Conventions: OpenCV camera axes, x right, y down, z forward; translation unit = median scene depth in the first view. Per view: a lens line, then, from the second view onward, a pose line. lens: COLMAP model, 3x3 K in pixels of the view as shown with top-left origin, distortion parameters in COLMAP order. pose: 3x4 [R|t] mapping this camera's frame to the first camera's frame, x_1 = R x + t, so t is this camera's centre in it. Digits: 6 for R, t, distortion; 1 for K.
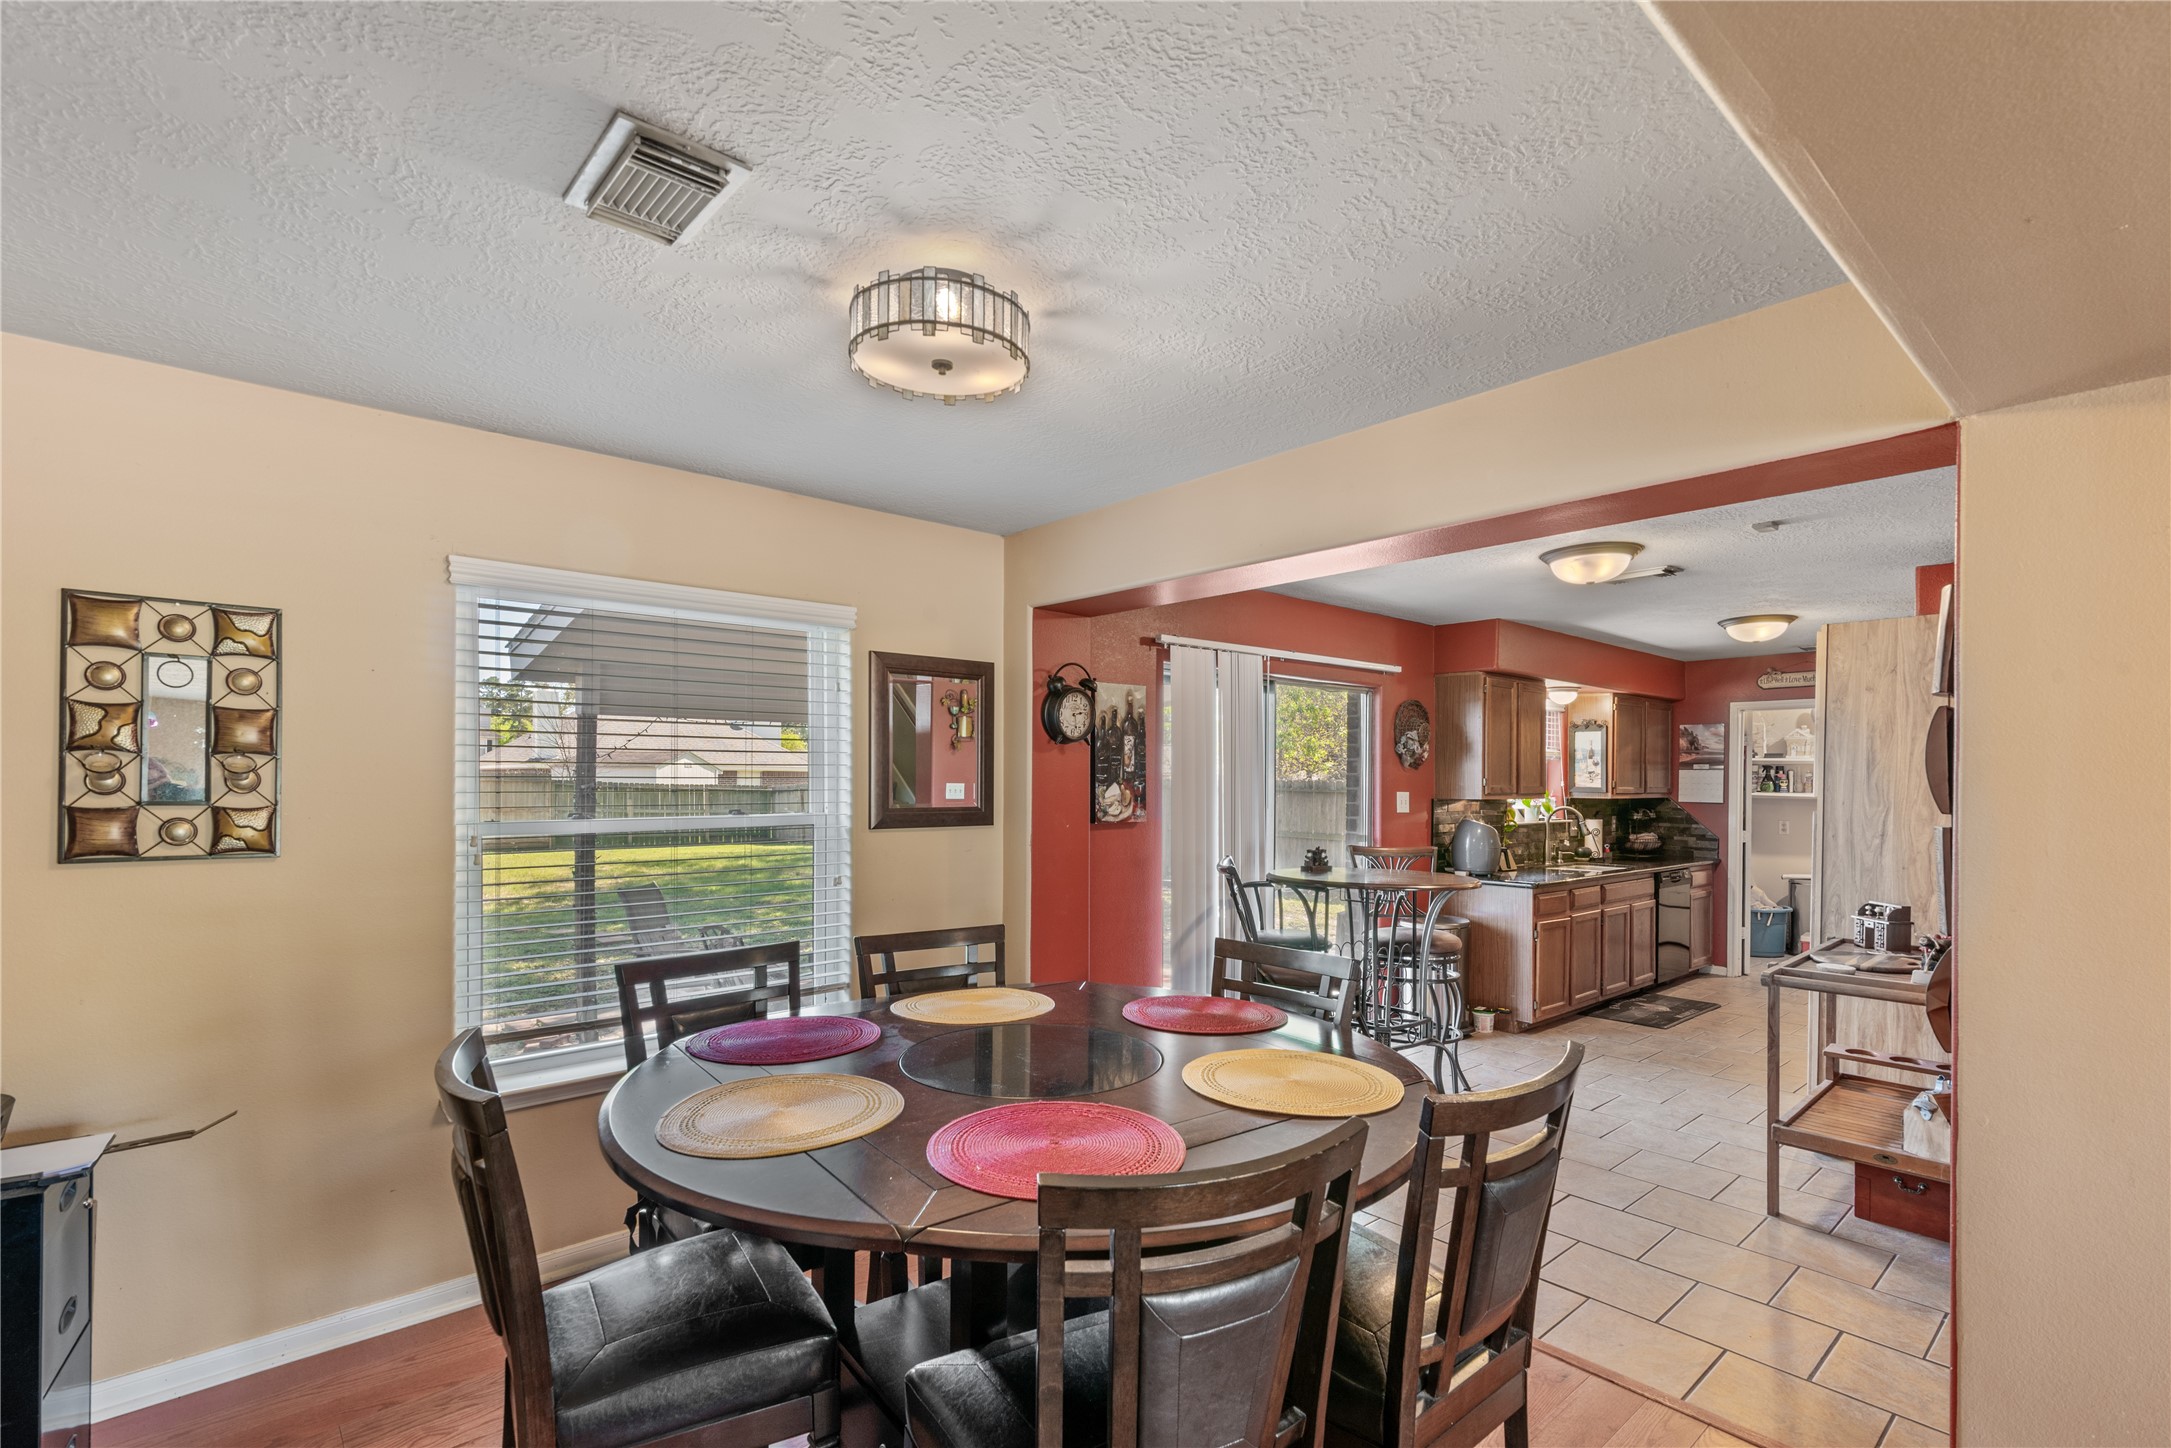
lens RADIAL K [[990.8, 0, 1085.2], [0, 990.8, 753.3], [0, 0, 1]] dist [0.011658, -0.000641]
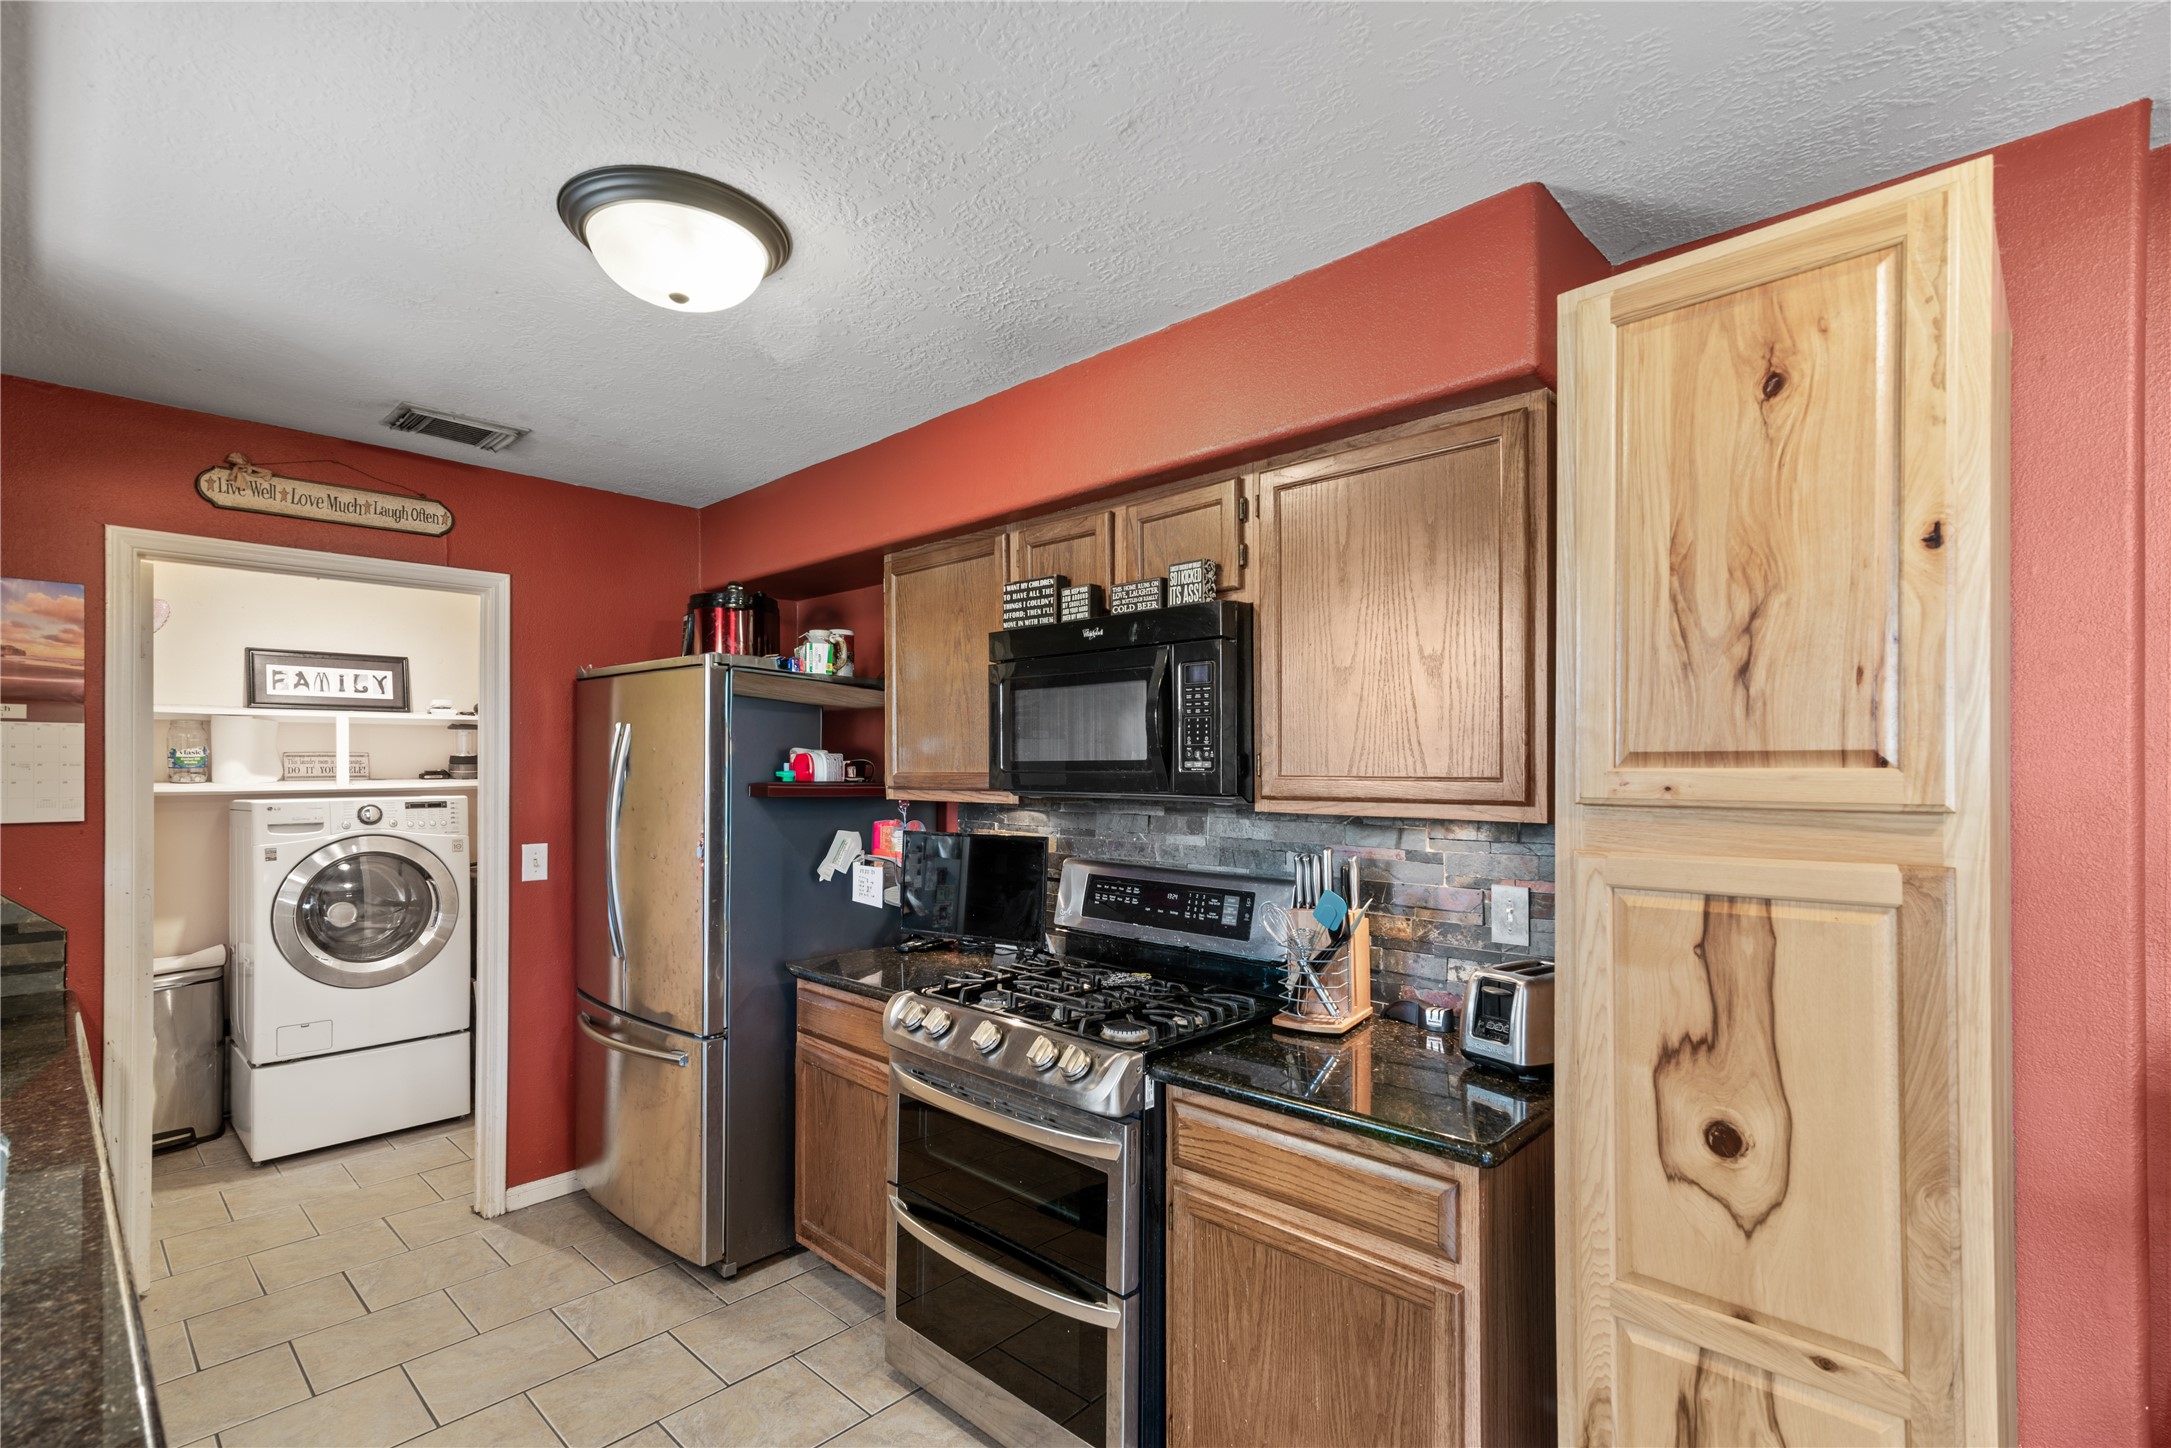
lens RADIAL K [[992.4, 0, 1117.8], [0, 992.4, 780.2], [0, 0, 1]] dist [0.013430, -0.000170]
pose [[-0.093204, -0.027282, 0.995273, 0.284072], [-0.017962, 0.999508, 0.025716, 0.022106], [-0.995485, -0.015480, -0.093648, 0.715240]]
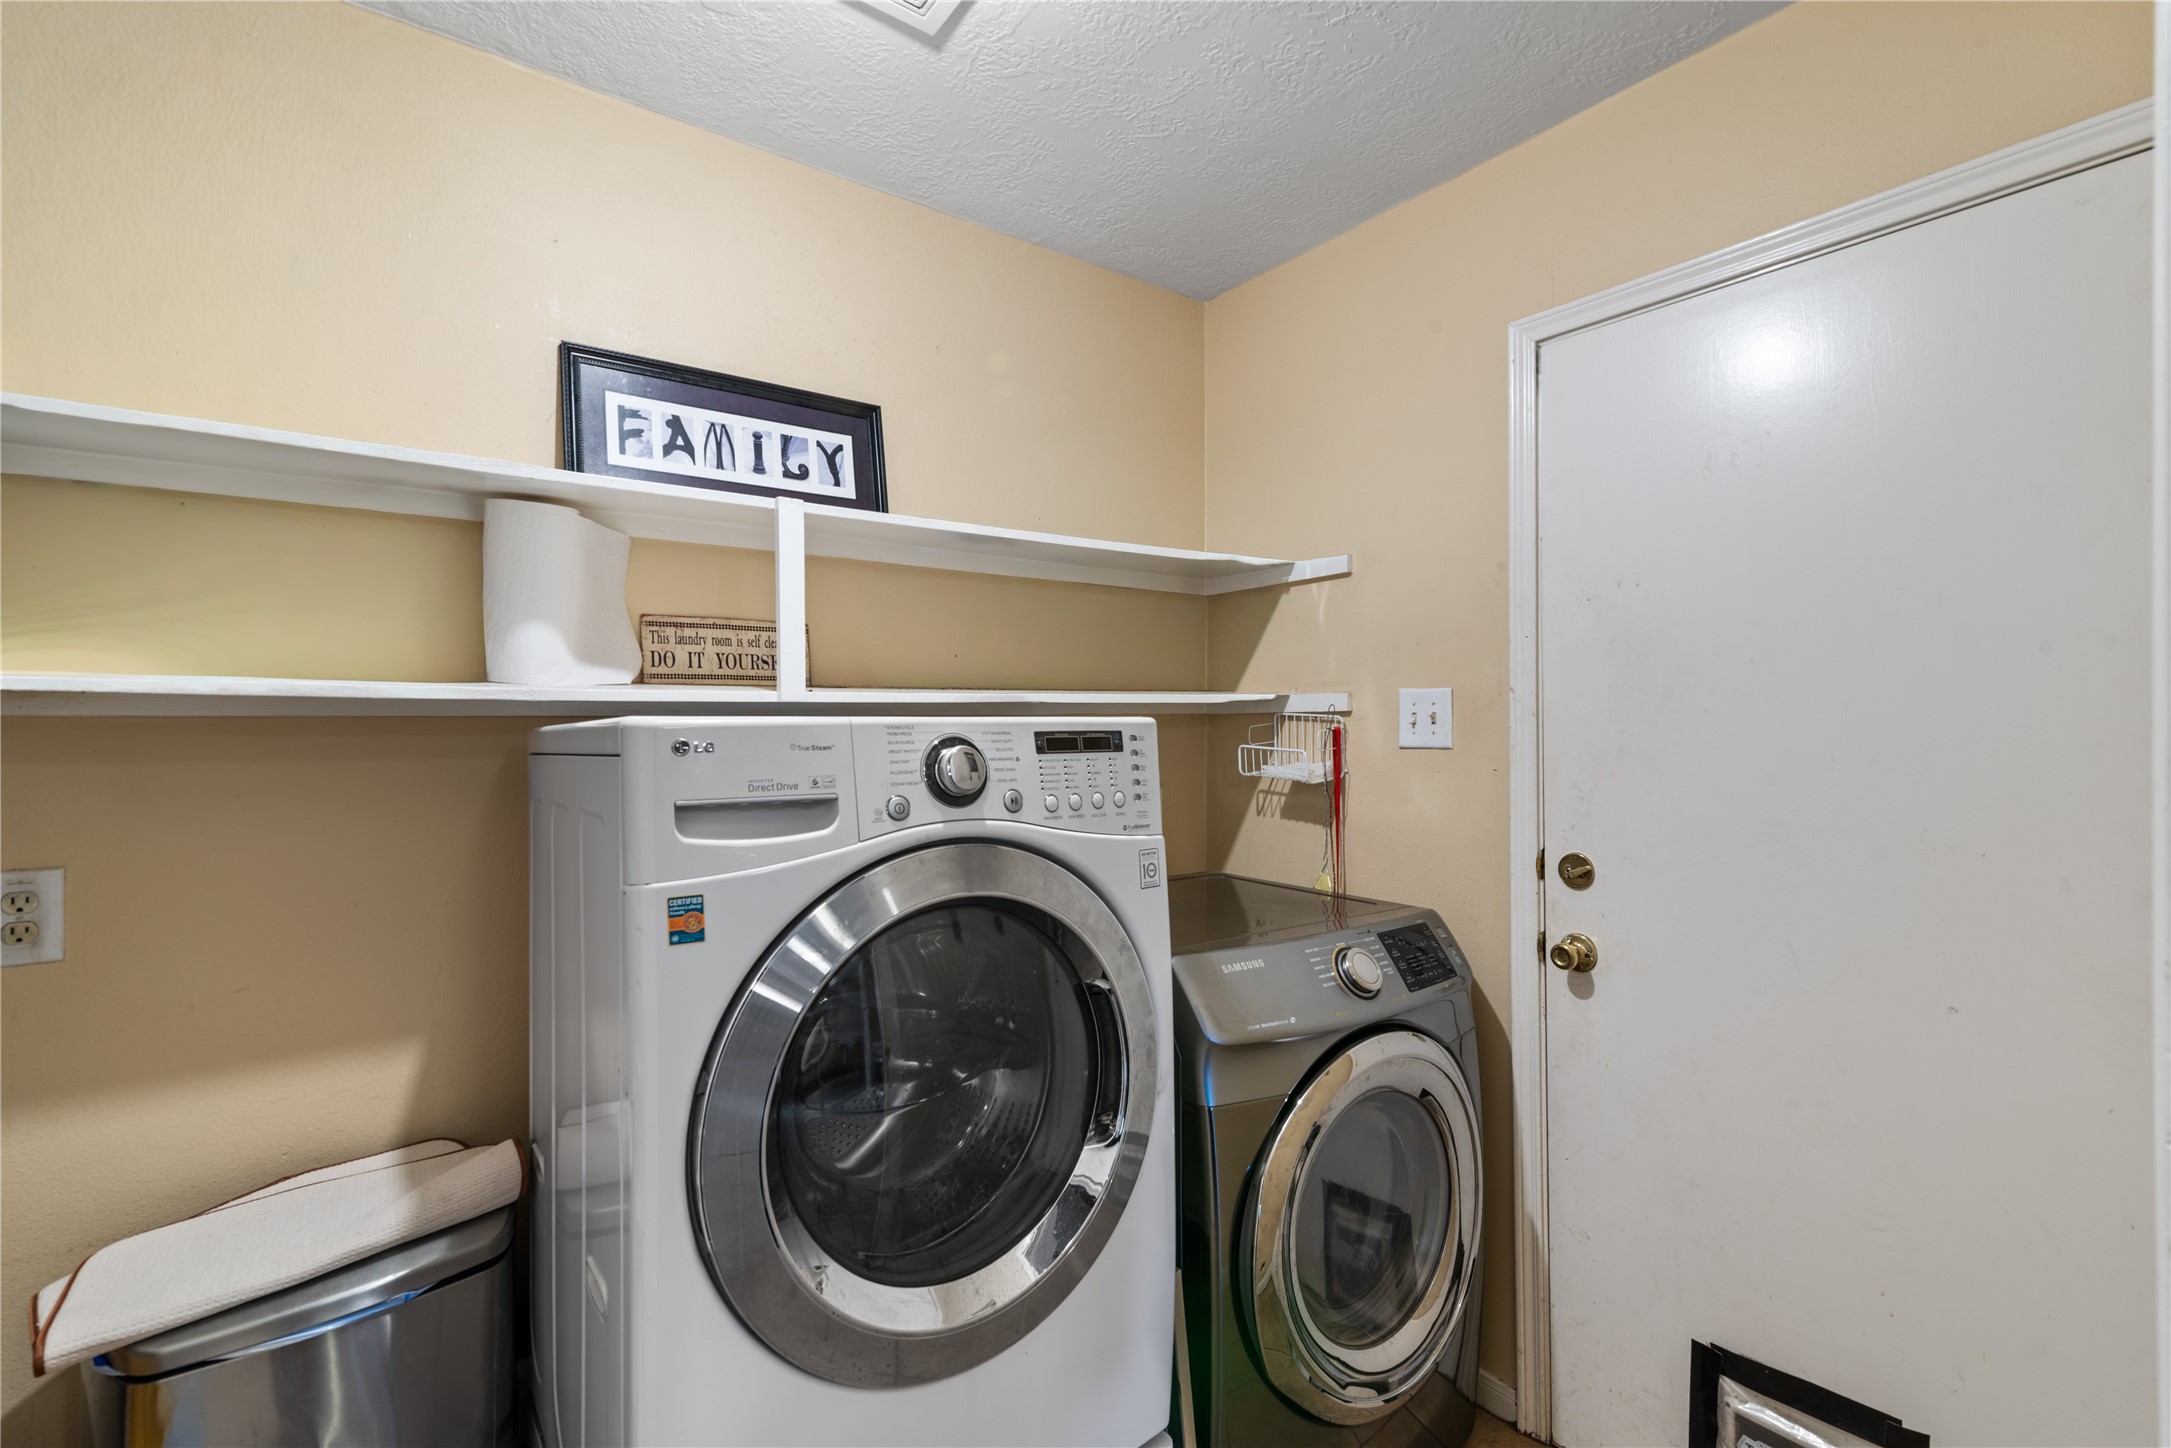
lens RADIAL K [[990.0, 0, 1116.3], [0, 990.0, 729.0], [0, 0, 1]] dist [0.009082, -0.000159]
pose [[0.063788, -0.015024, 0.997850, 0.709866], [-0.010361, 0.999823, 0.015716, 0.052928], [-0.997910, -0.011341, 0.063621, 1.036615]]
